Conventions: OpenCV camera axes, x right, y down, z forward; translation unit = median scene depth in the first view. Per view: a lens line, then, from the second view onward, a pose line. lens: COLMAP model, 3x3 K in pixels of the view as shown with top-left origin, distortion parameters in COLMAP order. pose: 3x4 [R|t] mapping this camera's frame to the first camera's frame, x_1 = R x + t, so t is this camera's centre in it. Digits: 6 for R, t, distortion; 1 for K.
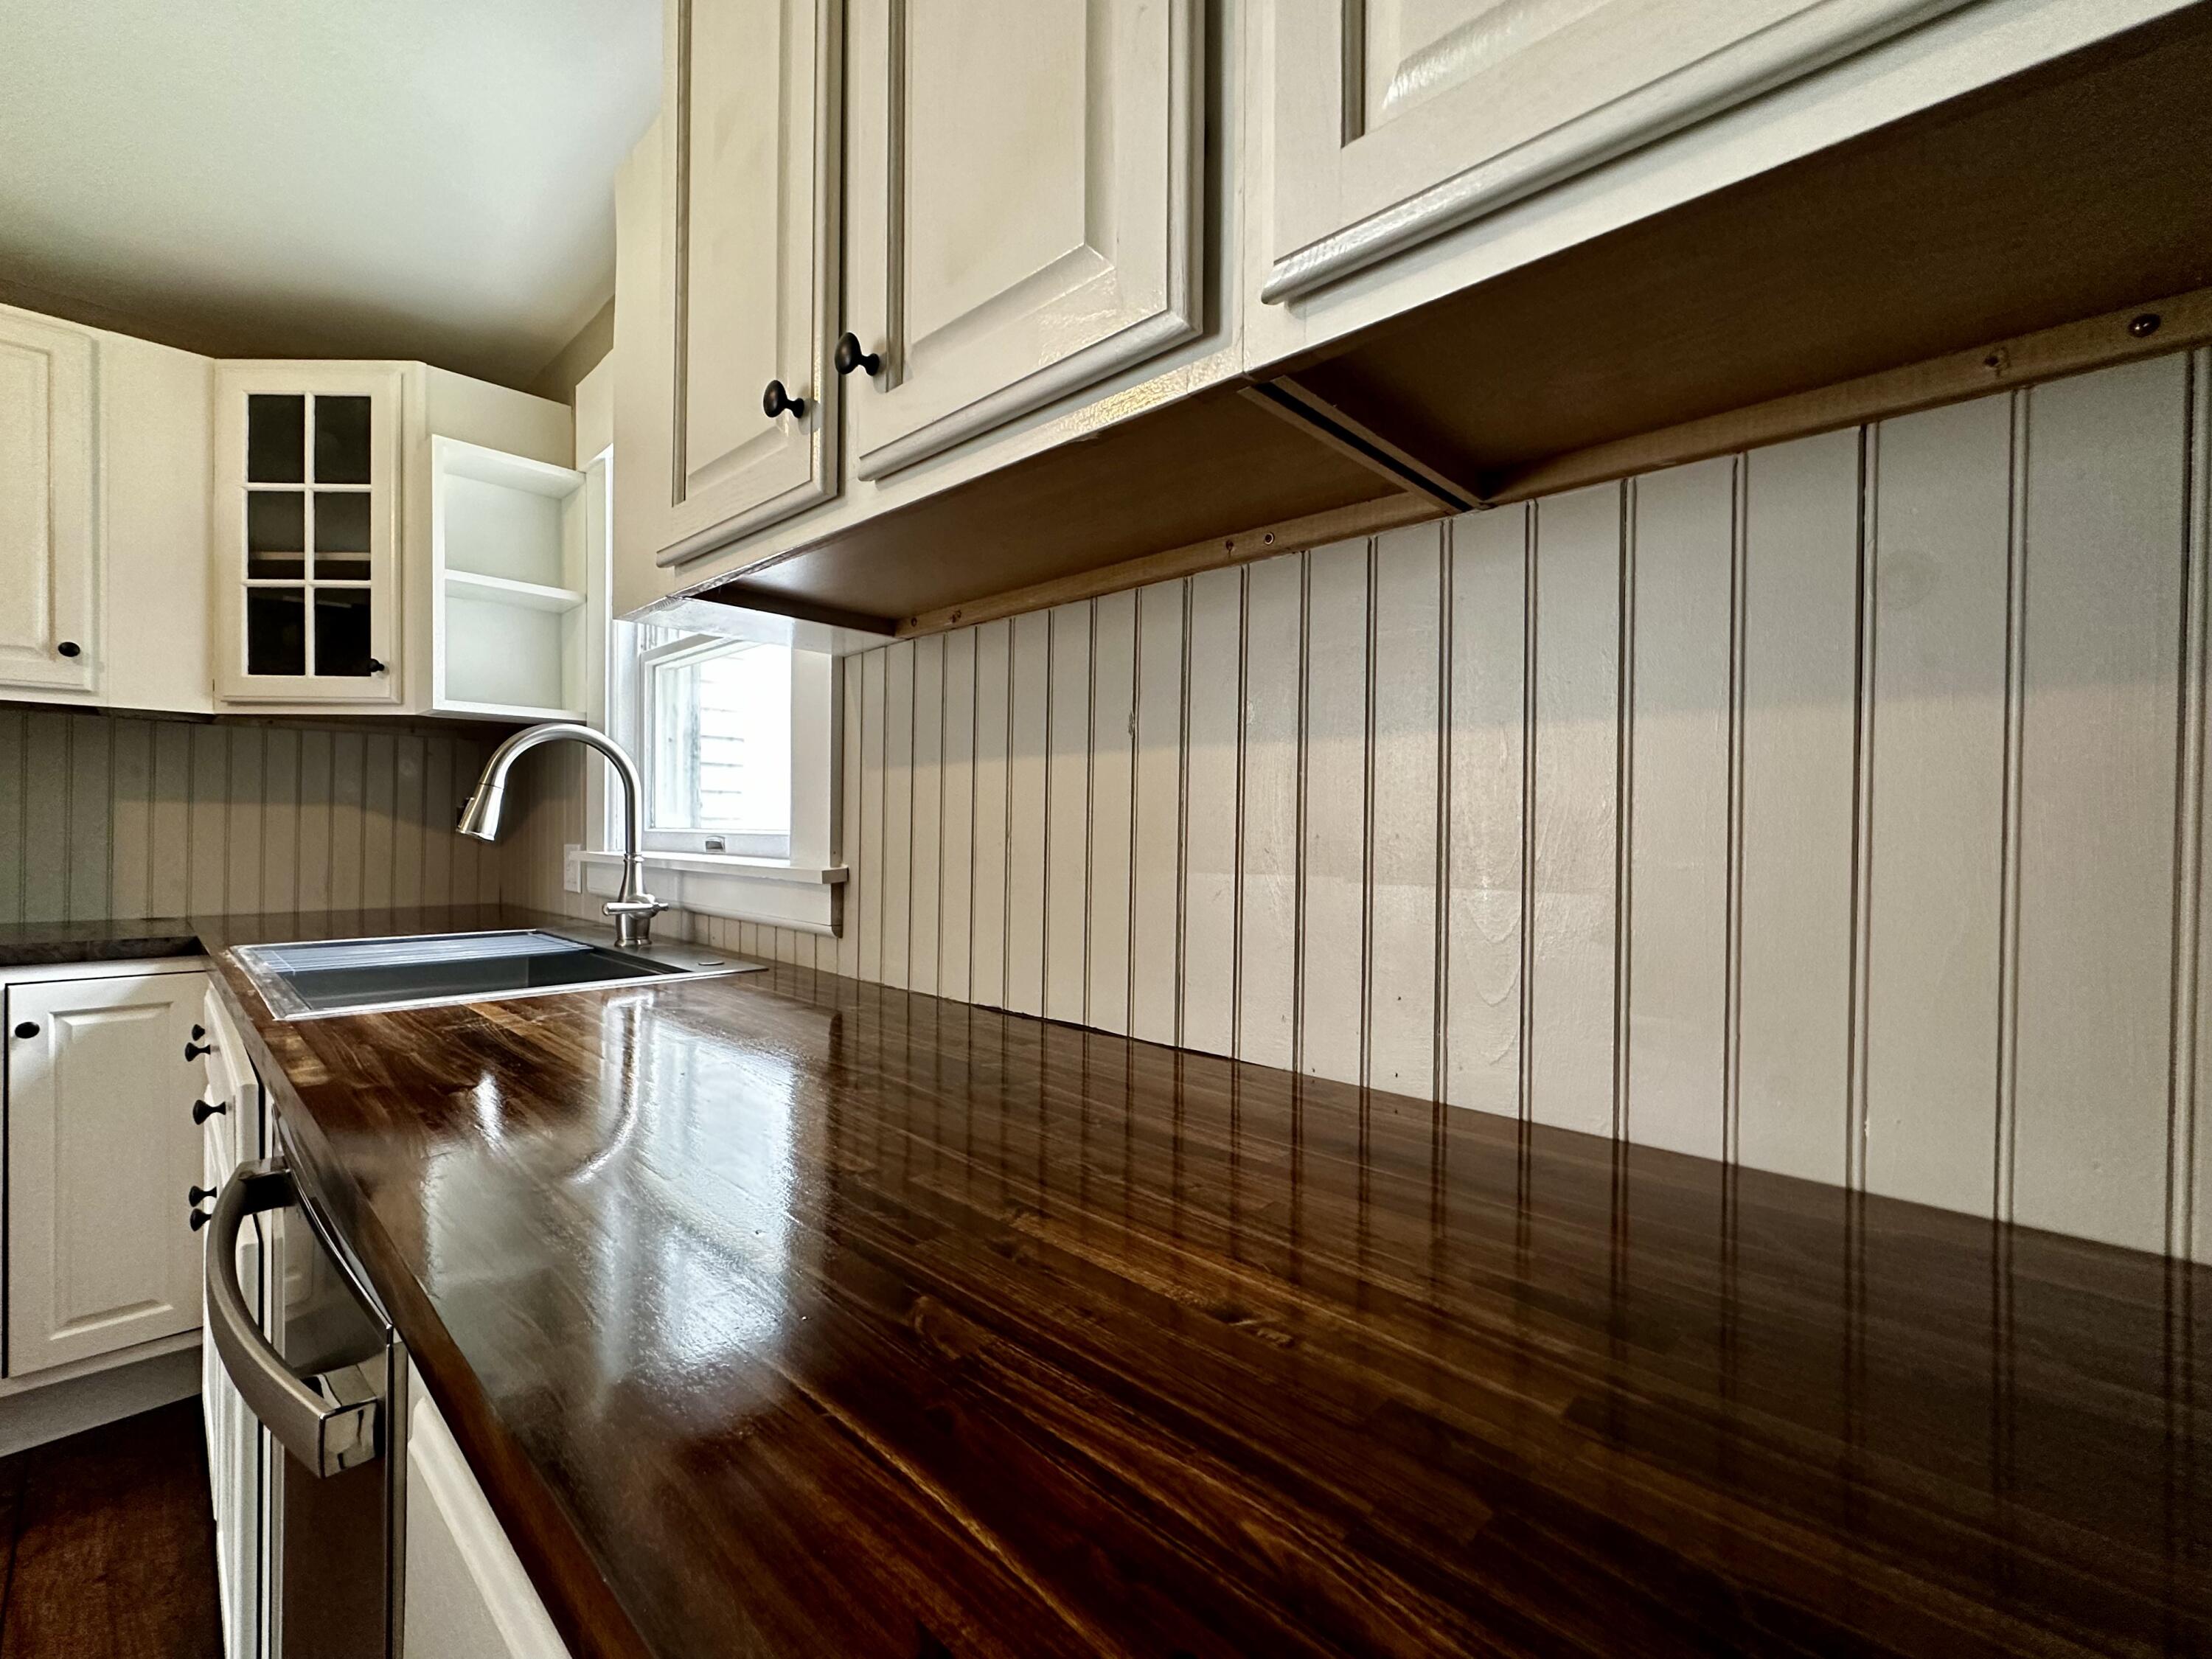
lens RADIAL K [[945.6, 0, 1106.0], [0, 945.6, 829.5], [0, 0, 1]] dist [0.000044, -0.000786]
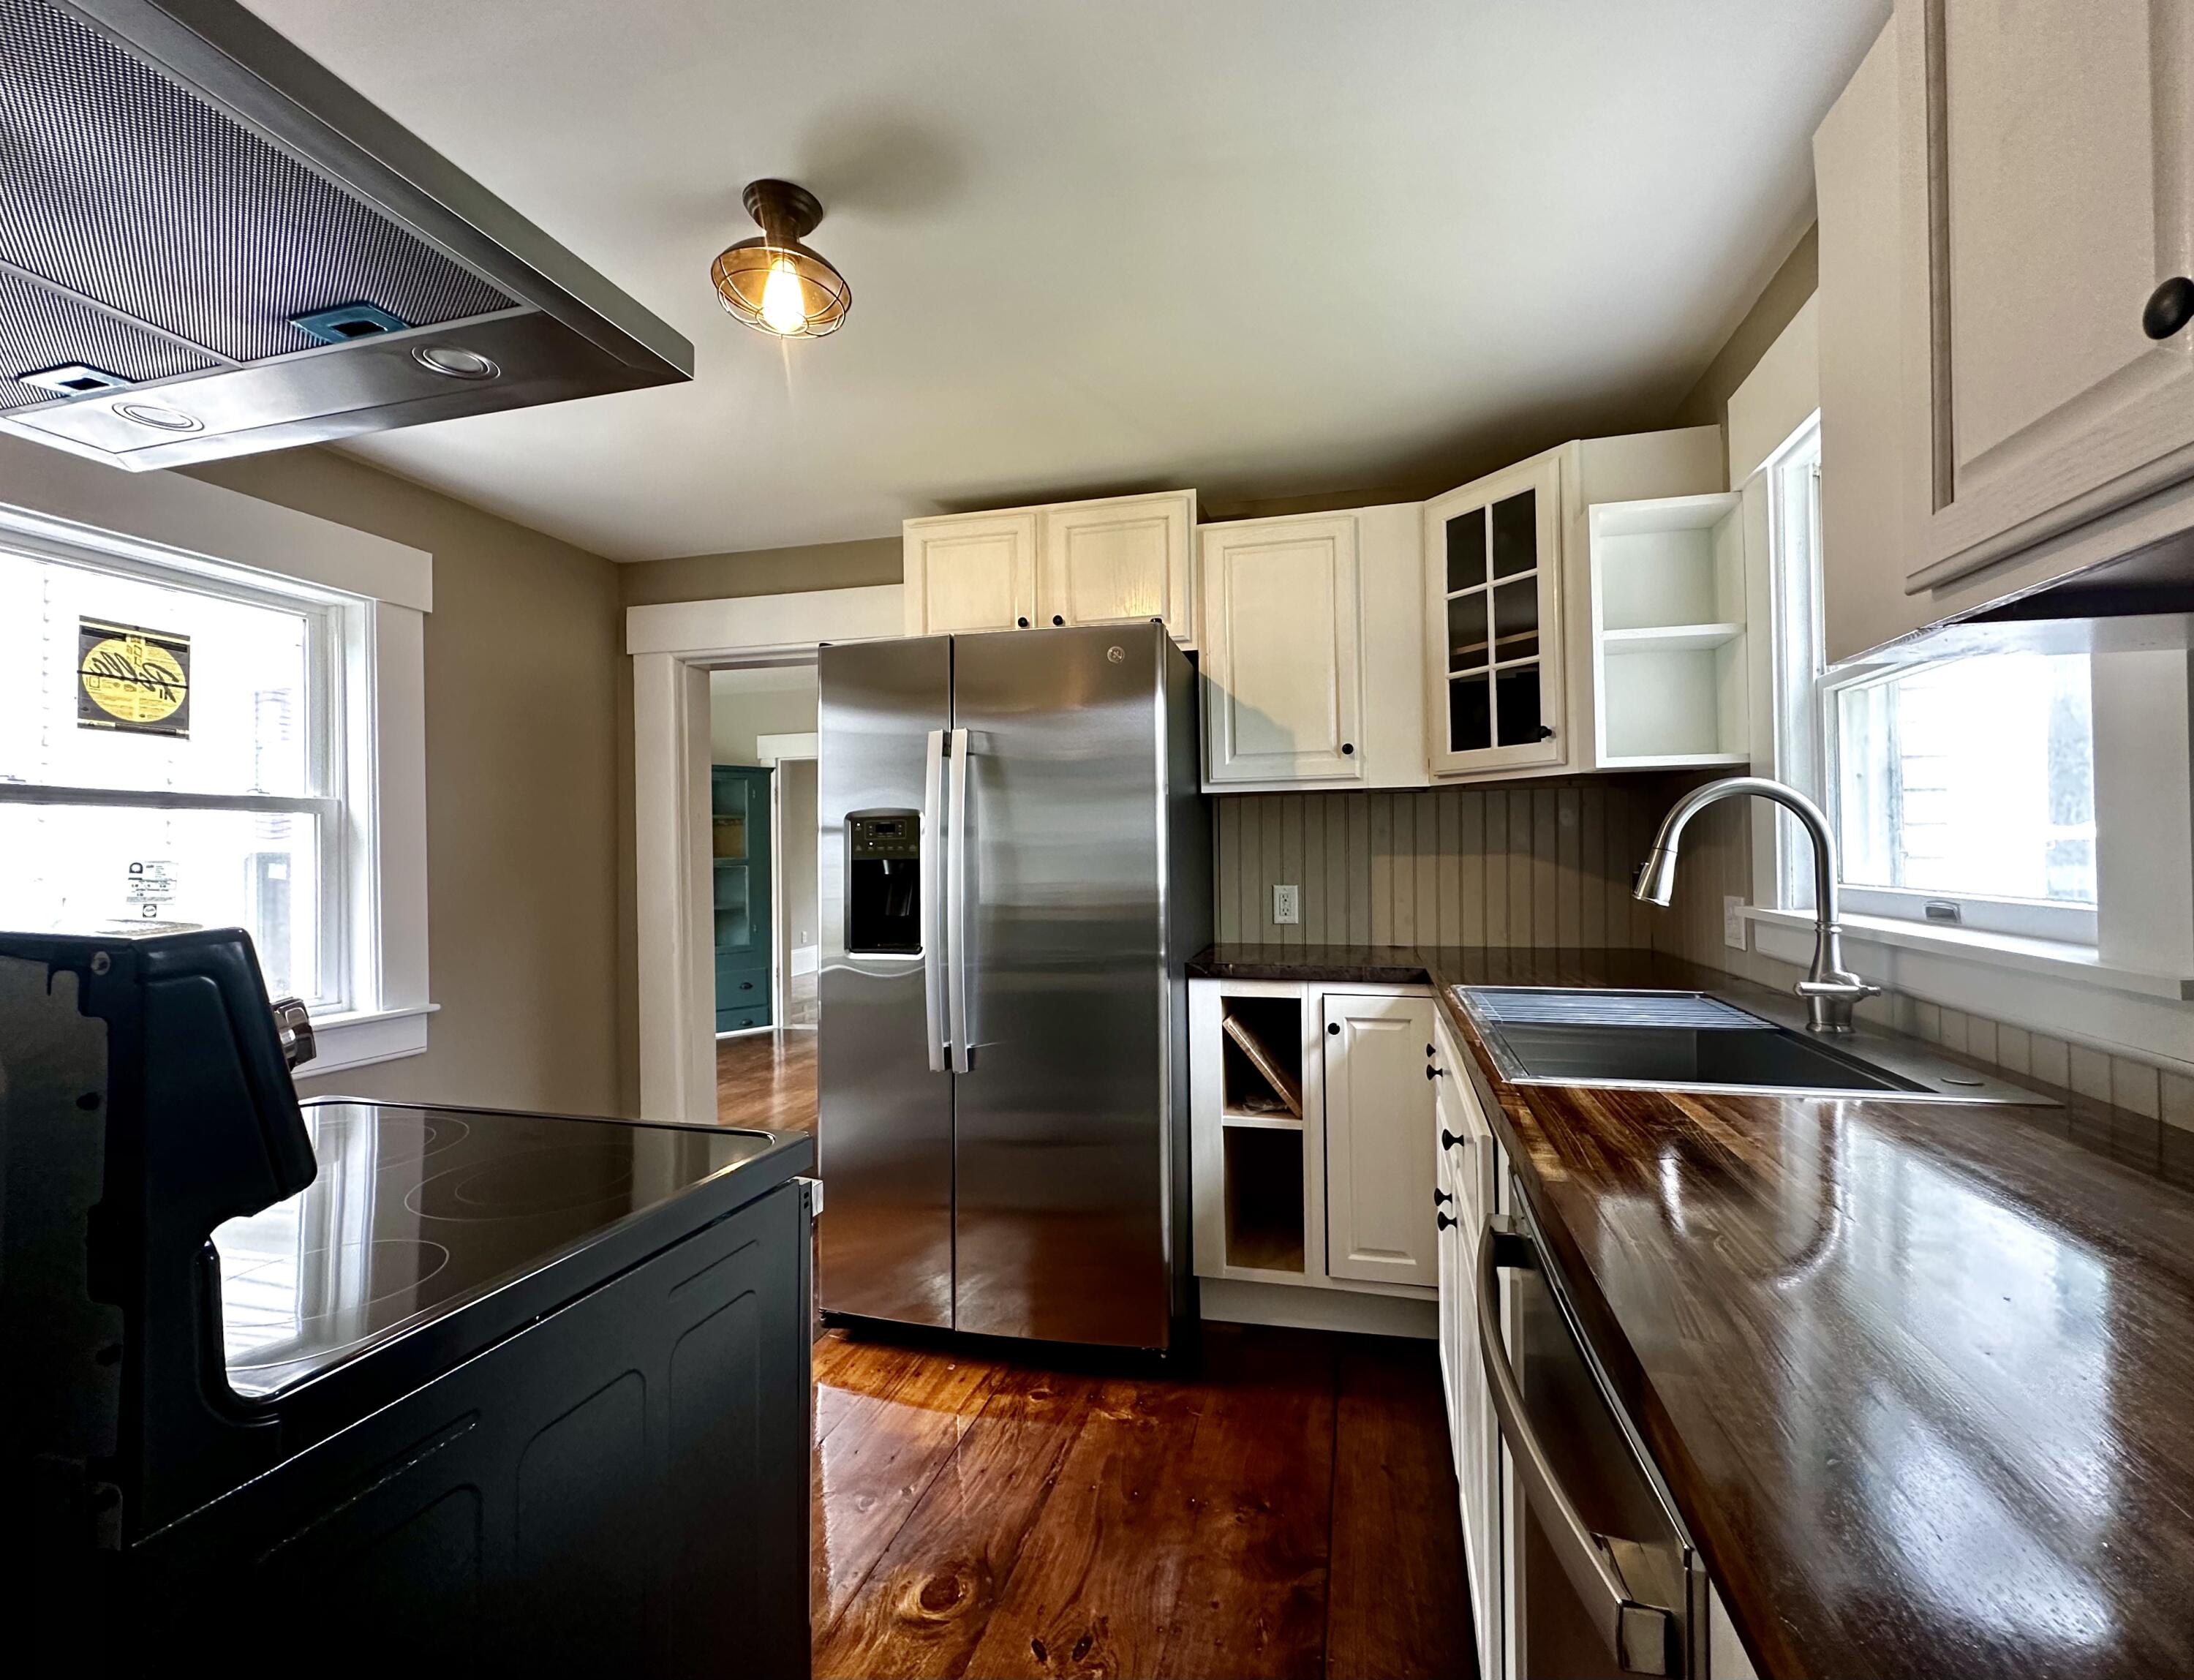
lens RADIAL K [[962.9, 0, 1112.9], [0, 962.9, 841.8], [0, 0, 1]] dist [-0.001601, 0.000070]
pose [[0.491178, -0.024013, -0.870728, -0.054976], [0.015231, 0.999704, -0.018978, -0.033839], [0.870926, -0.003941, 0.491398, 0.020612]]
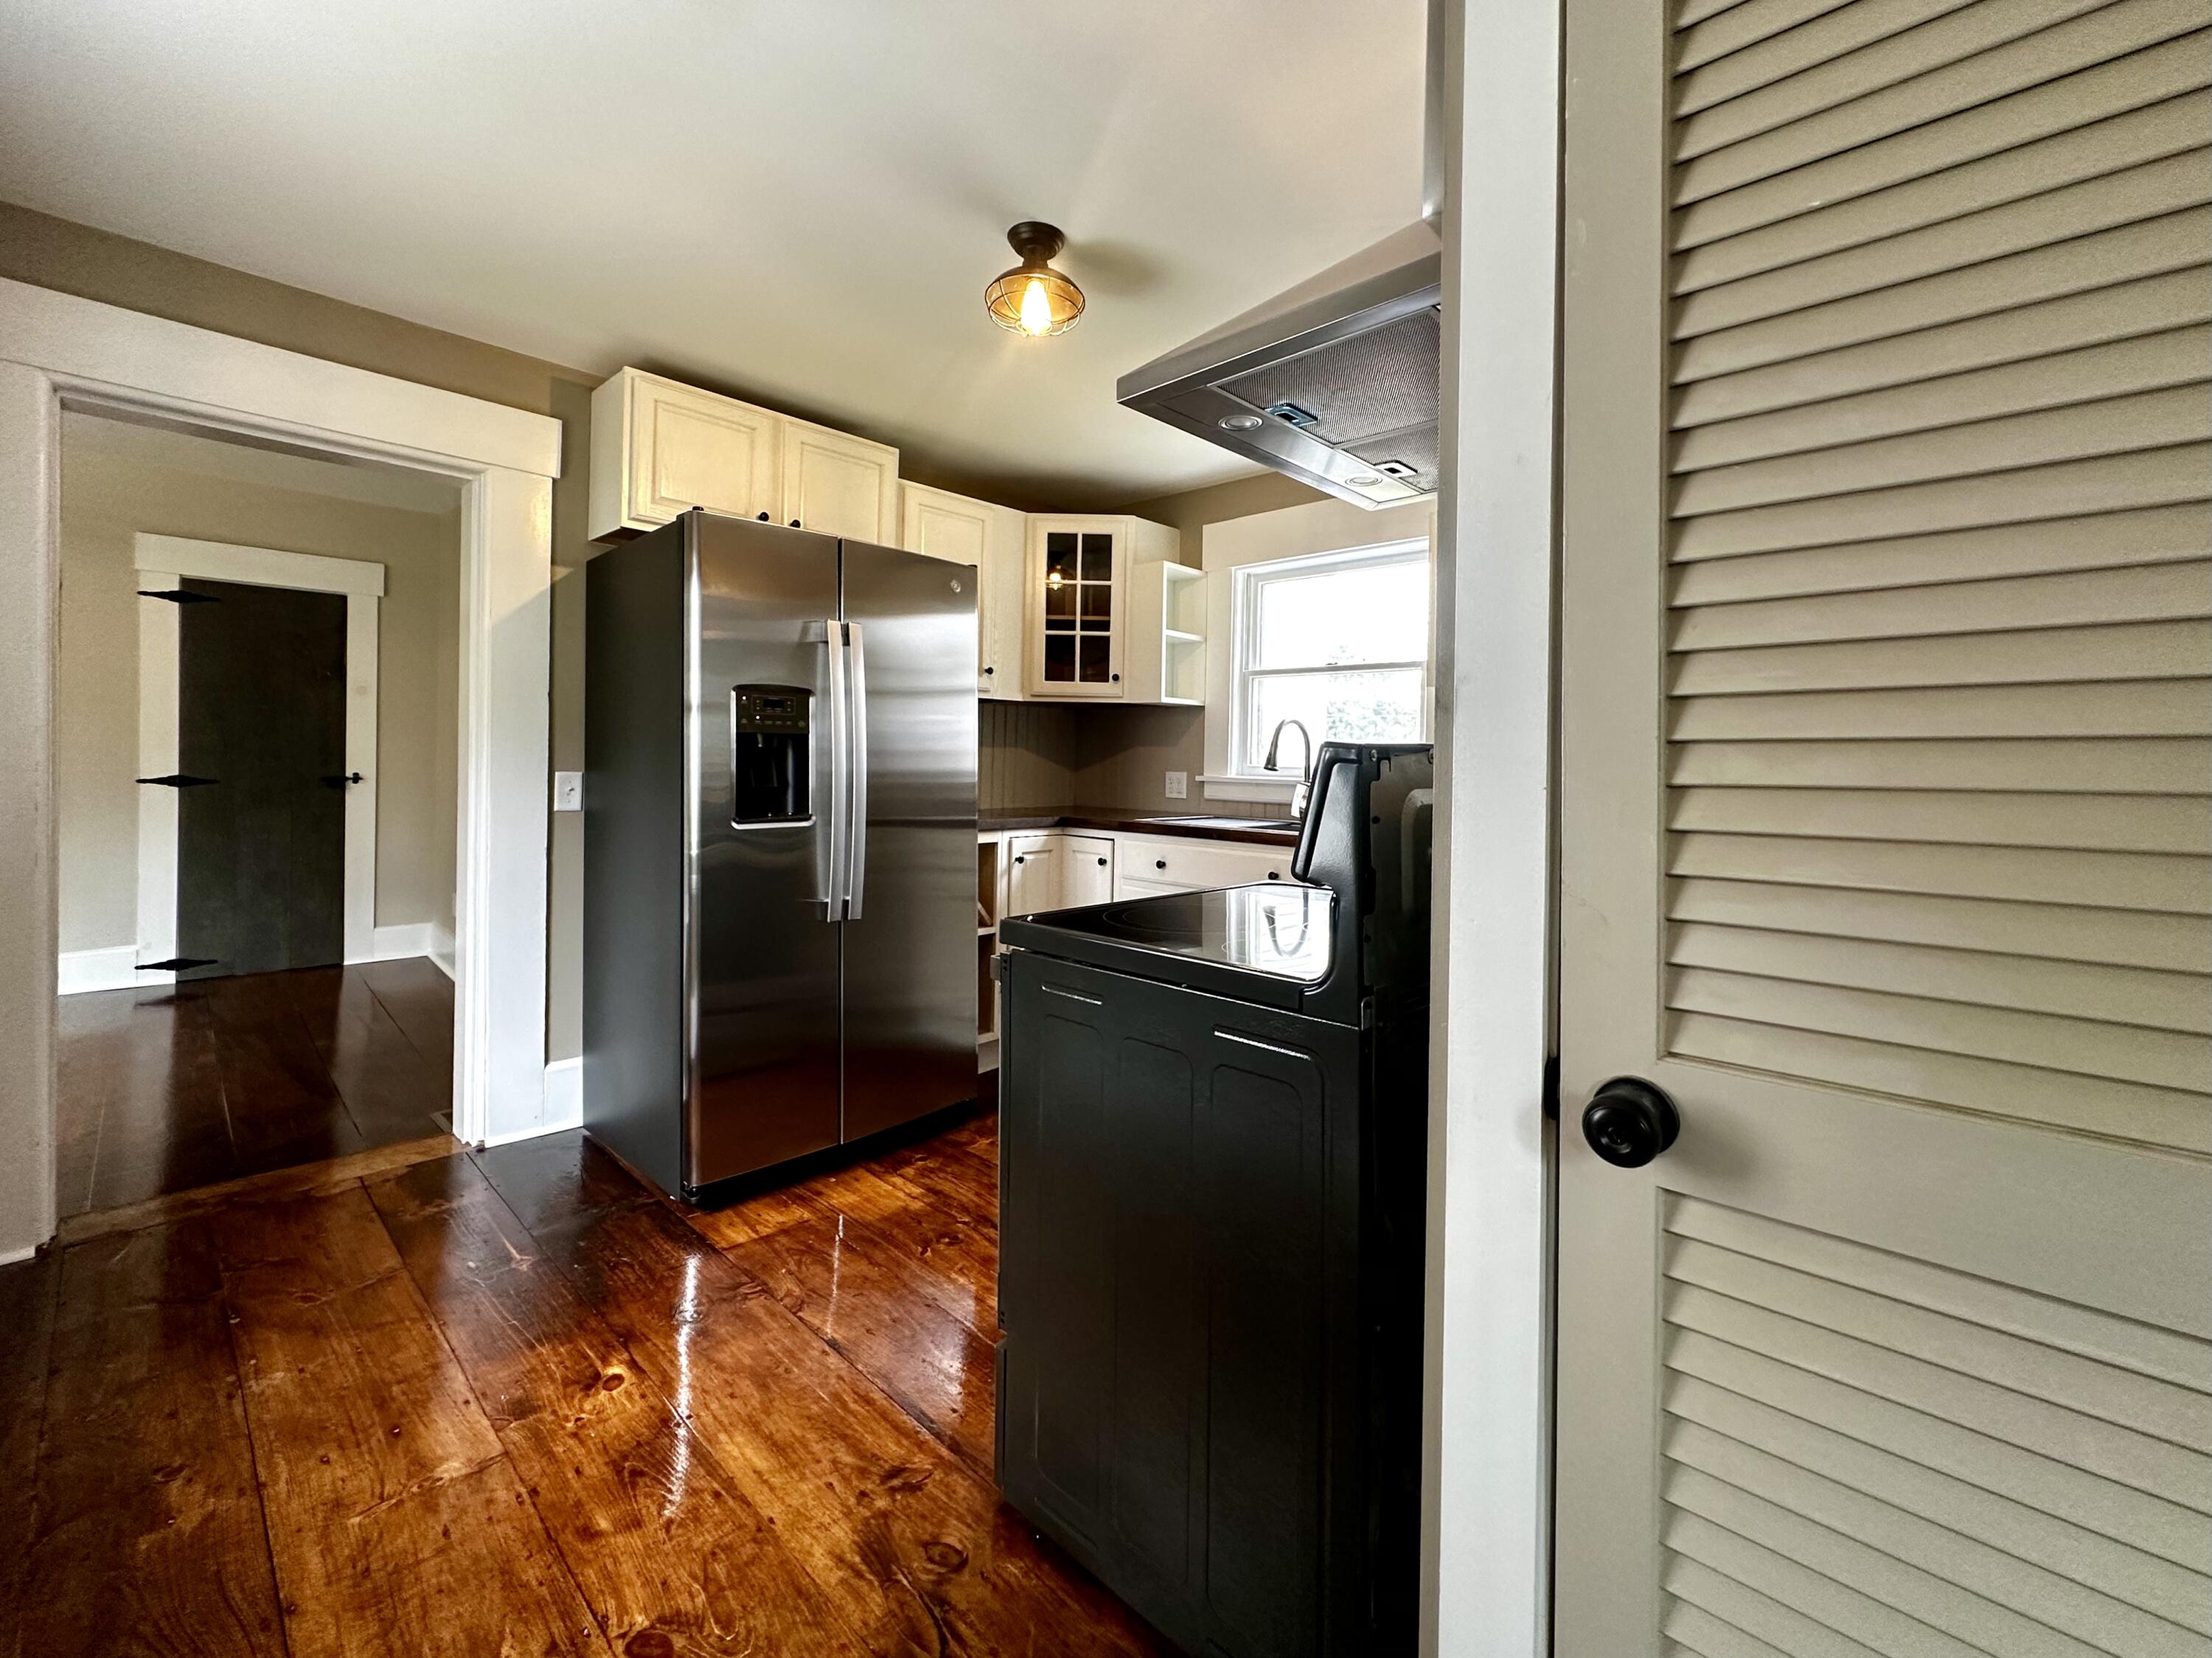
lens RADIAL K [[943.7, 0, 1109.6], [0, 943.7, 758.0], [0, 0, 1]] dist [-0.000653, -0.000271]
pose [[0.999585, 0.009594, 0.027170, -0.851896], [-0.009534, 0.999952, -0.002330, -0.006720], [-0.027191, 0.002070, 0.999628, -0.911878]]
